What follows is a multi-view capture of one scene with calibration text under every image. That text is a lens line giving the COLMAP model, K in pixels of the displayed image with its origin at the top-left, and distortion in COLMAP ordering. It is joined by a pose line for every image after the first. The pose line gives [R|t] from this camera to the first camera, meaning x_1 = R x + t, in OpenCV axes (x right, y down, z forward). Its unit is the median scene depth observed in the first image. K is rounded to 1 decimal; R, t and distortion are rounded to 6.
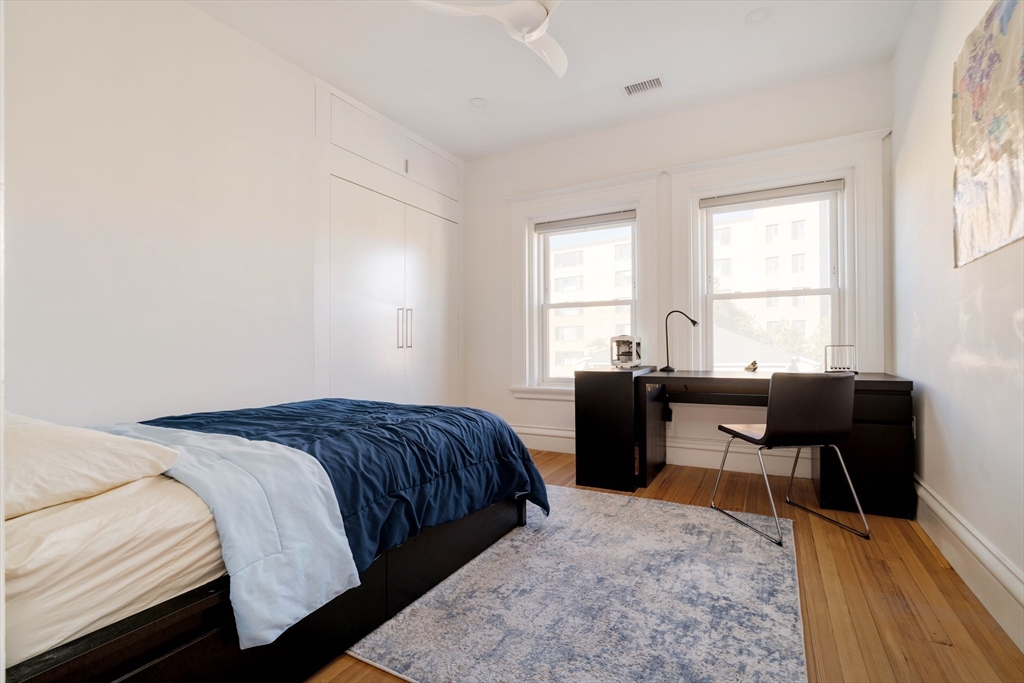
lens RADIAL K [[491.8, 0, 512.0], [0, 491.8, 341.5], [0, 0, 1]] dist [-0.001744, 0.001800]
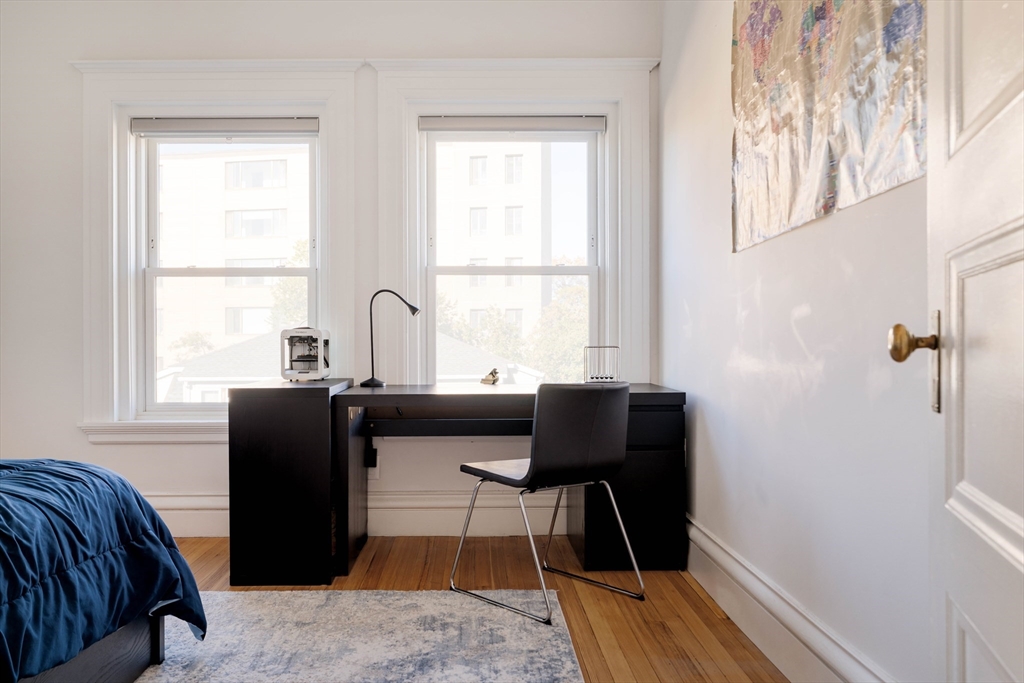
lens RADIAL K [[877.5, 0, 512.0], [0, 877.5, 341.5], [0, 0, 1]] dist [0.001504, 0.002880]
pose [[0.864019, 0.008106, 0.503394, -0.137592], [-0.009891, 0.999951, 0.000875, 0.000935], [-0.503362, -0.005735, 0.864057, -0.072148]]
